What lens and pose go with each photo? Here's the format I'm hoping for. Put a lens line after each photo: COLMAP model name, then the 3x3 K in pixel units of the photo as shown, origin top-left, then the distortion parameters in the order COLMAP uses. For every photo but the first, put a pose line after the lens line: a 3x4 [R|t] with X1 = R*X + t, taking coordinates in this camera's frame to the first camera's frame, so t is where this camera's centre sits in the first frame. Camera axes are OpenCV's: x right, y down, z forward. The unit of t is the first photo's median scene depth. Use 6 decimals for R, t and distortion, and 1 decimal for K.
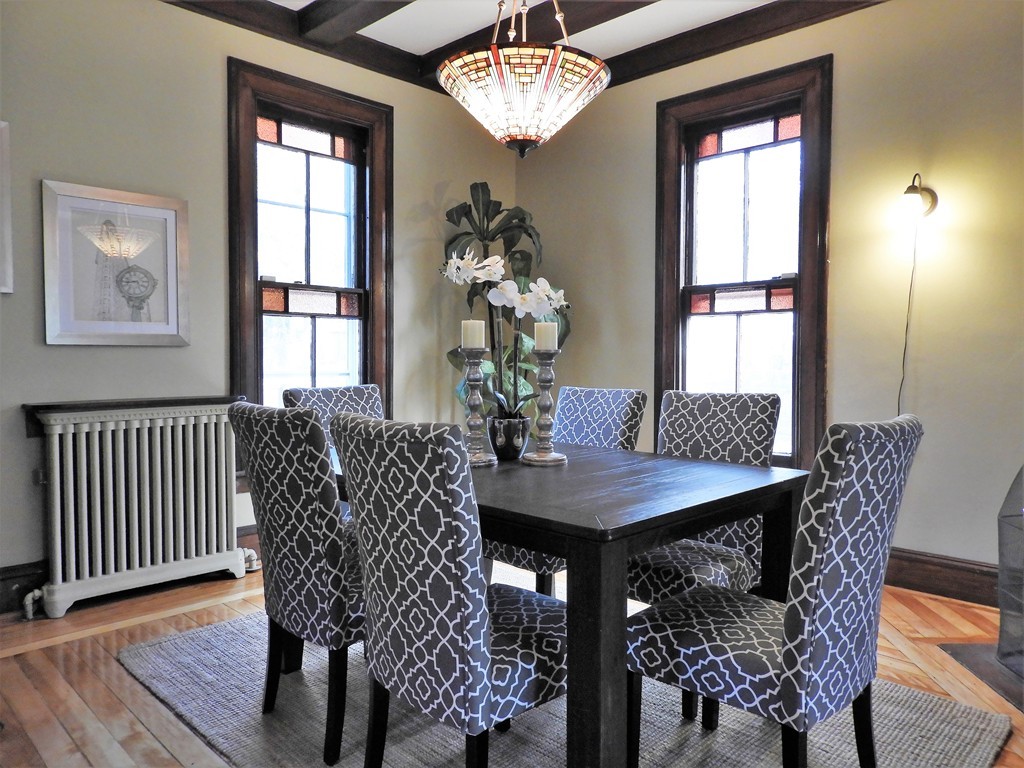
lens RADIAL K [[735.9, 0, 512.0], [0, 735.9, 384.0], [0, 0, 1]] dist [0.003507, 0.004268]
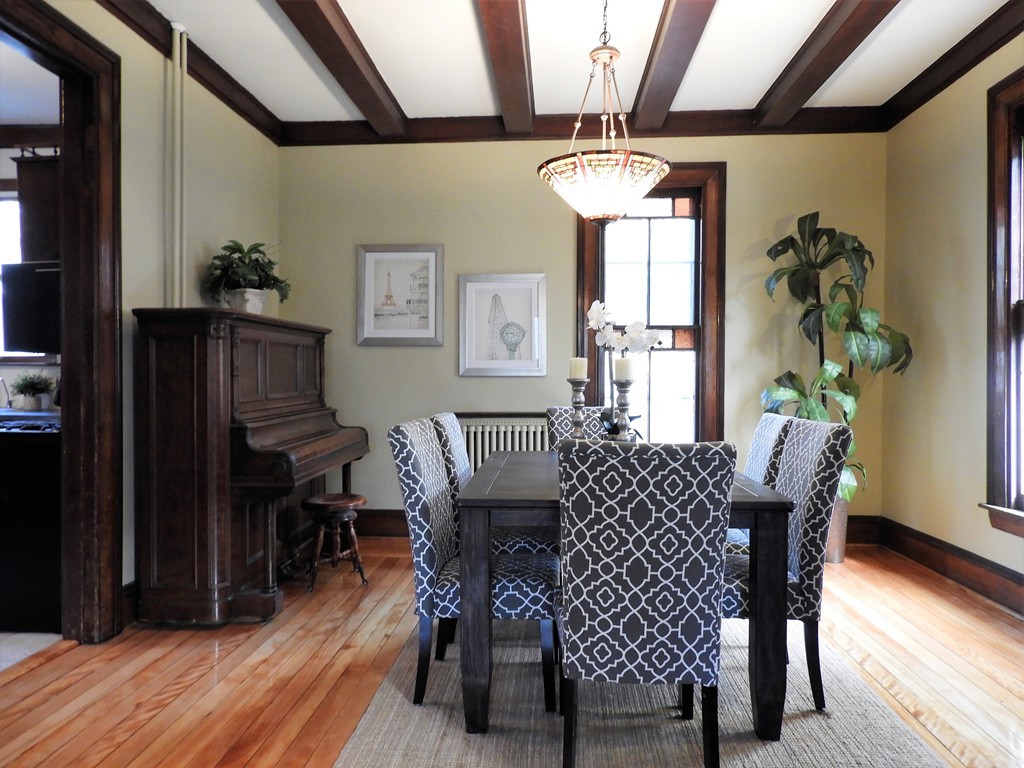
lens RADIAL K [[719.7, 0, 497.2], [0, 719.7, 390.7], [0, 0, 1]] dist [-0.009593, -0.005431]
pose [[0.654754, 0.009345, -0.755784, 0.479295], [-0.024882, 0.999648, -0.009195, -0.007223], [0.755432, 0.024826, 0.654756, 0.025111]]
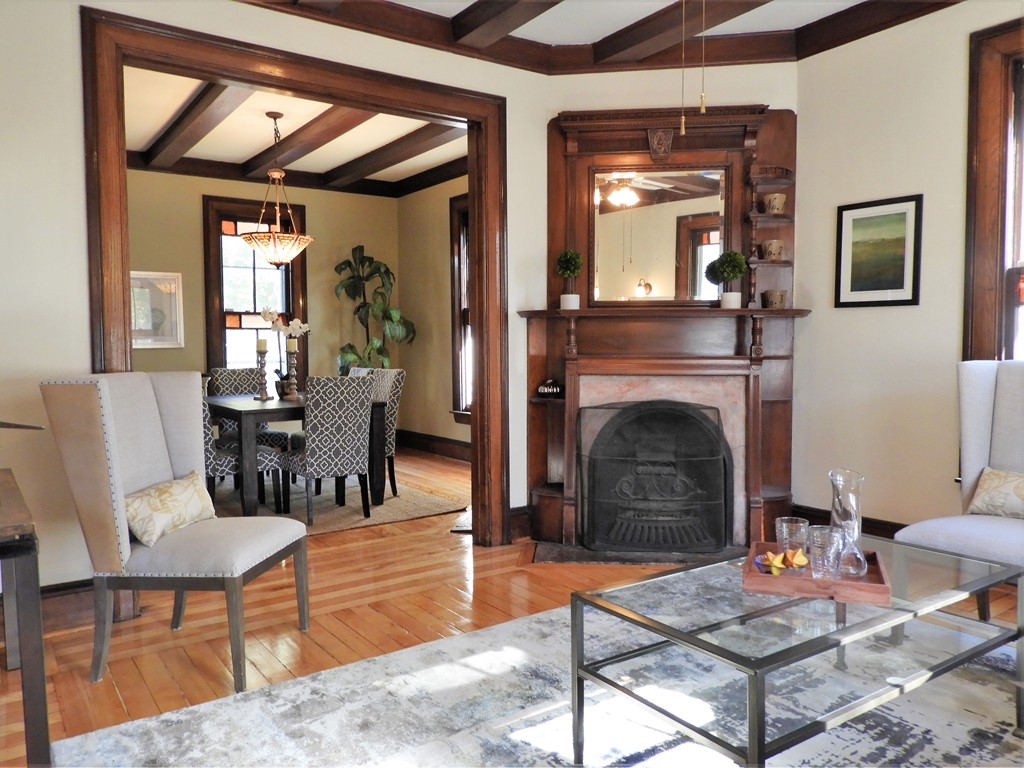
lens RADIAL K [[777.2, 0, 512.0], [0, 777.2, 384.0], [0, 0, 1]] dist [0.005519, 0.000002]
pose [[0.985185, -0.000526, -0.171493, 0.672387], [0.003733, 0.999824, 0.018375, 0.009025], [0.171453, -0.018743, 0.985014, -0.764197]]
